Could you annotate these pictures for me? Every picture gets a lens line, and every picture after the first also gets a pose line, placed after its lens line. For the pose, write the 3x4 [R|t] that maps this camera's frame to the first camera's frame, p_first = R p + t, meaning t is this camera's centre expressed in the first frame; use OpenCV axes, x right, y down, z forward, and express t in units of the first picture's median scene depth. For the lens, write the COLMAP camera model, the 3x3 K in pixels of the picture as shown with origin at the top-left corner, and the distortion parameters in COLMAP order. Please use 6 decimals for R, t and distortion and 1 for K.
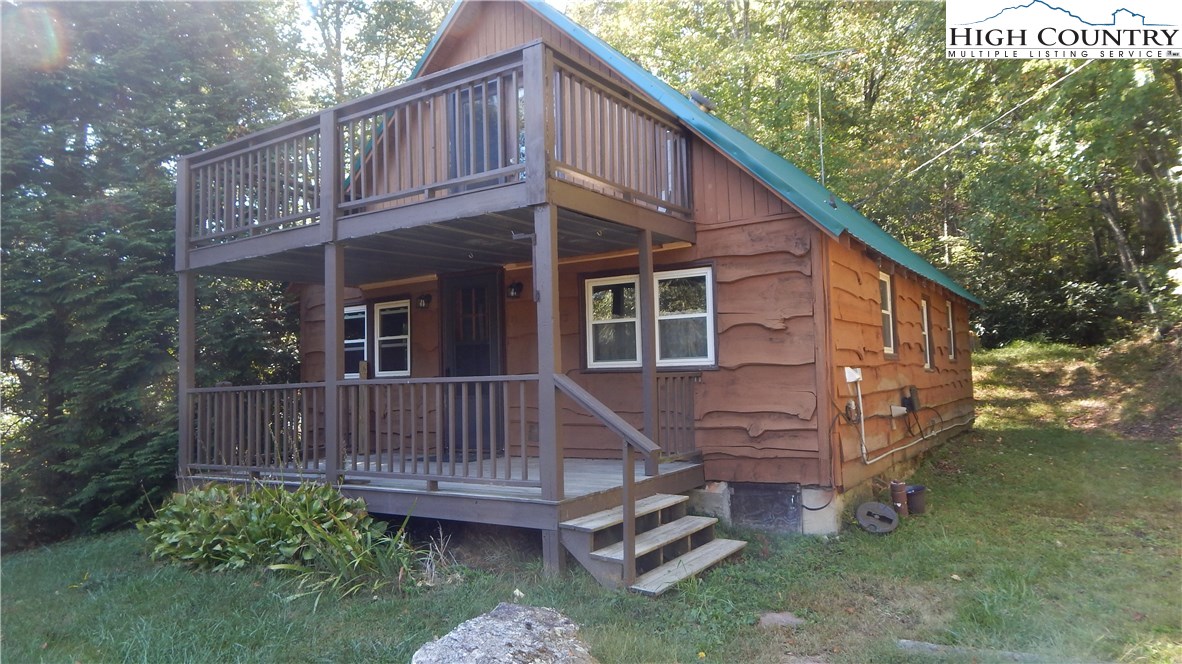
lens RADIAL K [[781.2, 0, 593.4], [0, 781.2, 332.1], [0, 0, 1]] dist [0.011573, -0.011813]
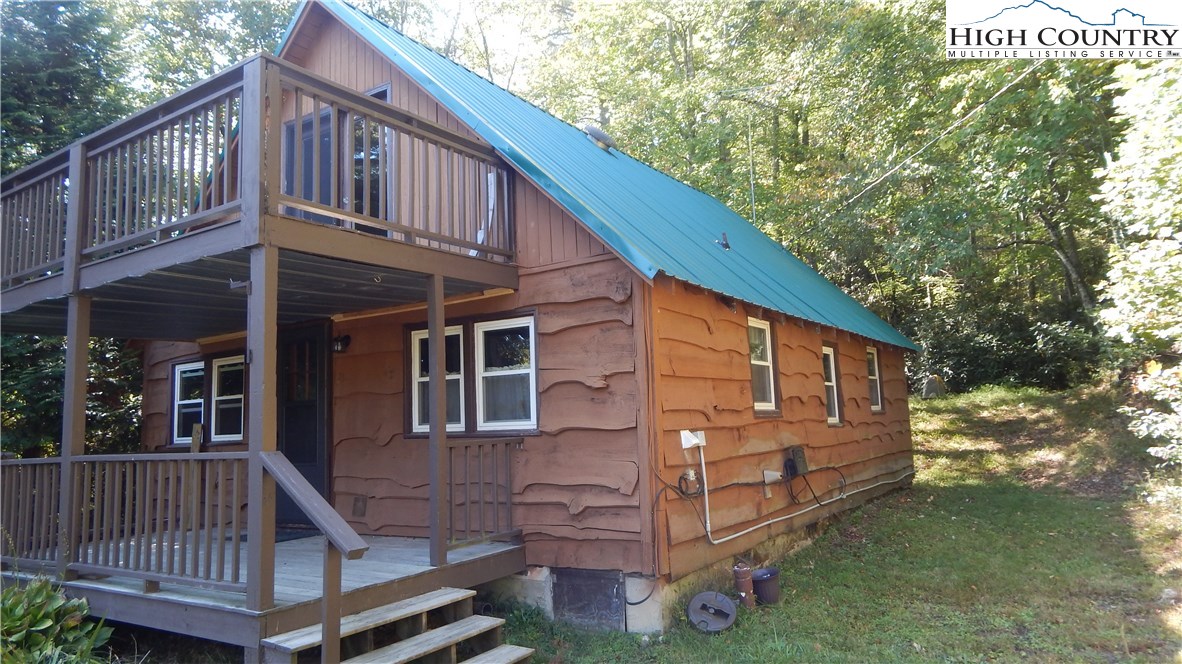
lens RADIAL K [[781.2, 0, 593.8], [0, 781.2, 332.3], [0, 0, 1]] dist [0.011573, -0.011813]
pose [[0.999908, -0.012565, -0.005063, 0.222072], [0.012258, 0.998318, -0.056673, -0.014953], [0.005767, 0.056606, 0.998380, 0.131131]]
